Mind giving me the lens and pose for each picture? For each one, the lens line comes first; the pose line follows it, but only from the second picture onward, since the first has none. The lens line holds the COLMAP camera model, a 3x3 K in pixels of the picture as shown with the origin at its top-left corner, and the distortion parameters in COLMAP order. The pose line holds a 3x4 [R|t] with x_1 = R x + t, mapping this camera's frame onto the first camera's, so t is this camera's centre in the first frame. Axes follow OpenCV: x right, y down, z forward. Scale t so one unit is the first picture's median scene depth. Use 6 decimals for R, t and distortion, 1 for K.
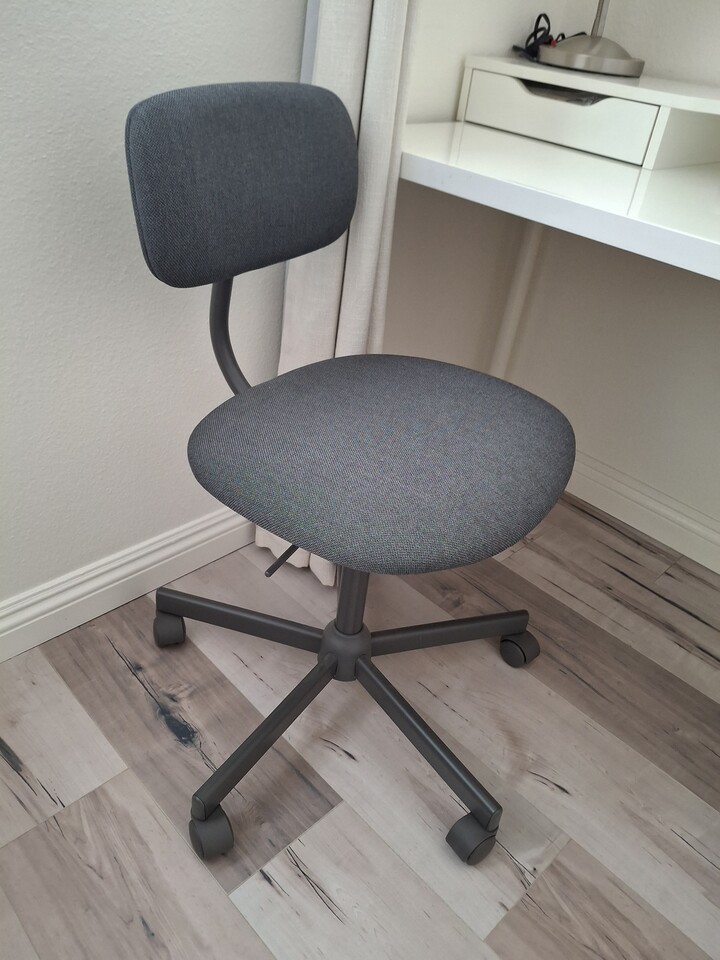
lens RADIAL K [[726.5, 0, 360.6], [0, 726.5, 482.5], [0, 0, 1]] dist [-0.001583, -0.001285]
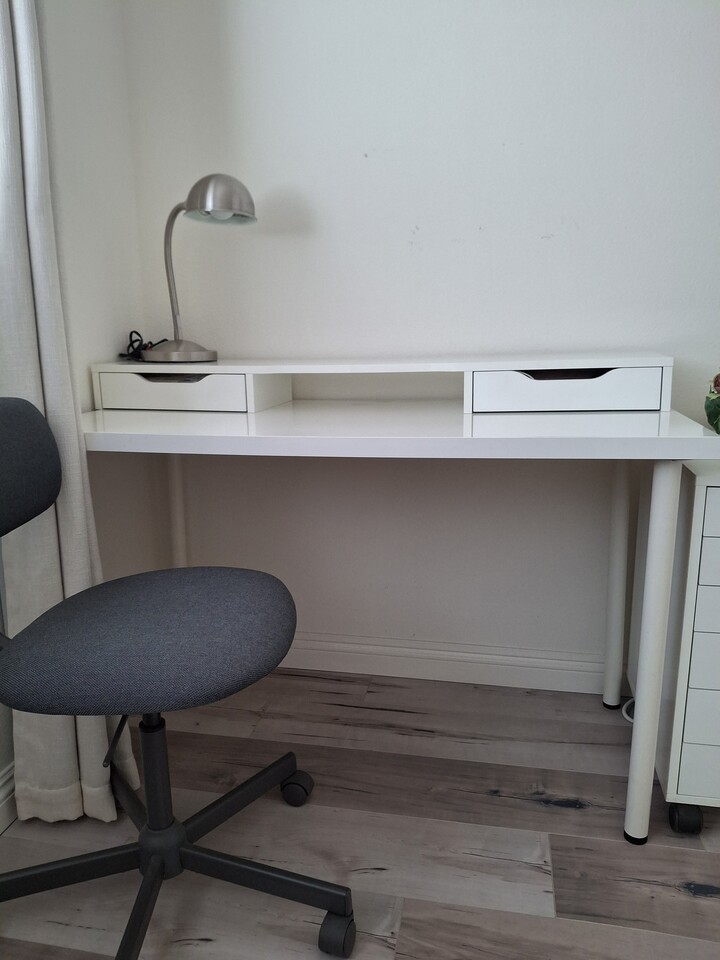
lens RADIAL K [[697.3, 0, 360.0], [0, 697.3, 480.0], [0, 0, 1]] dist [0.190354, -0.218054]
pose [[0.817072, -0.237490, 0.525350, -0.198815], [0.405361, 0.884604, -0.230559, 0.103657], [-0.409971, 0.401340, 0.819054, -0.195743]]
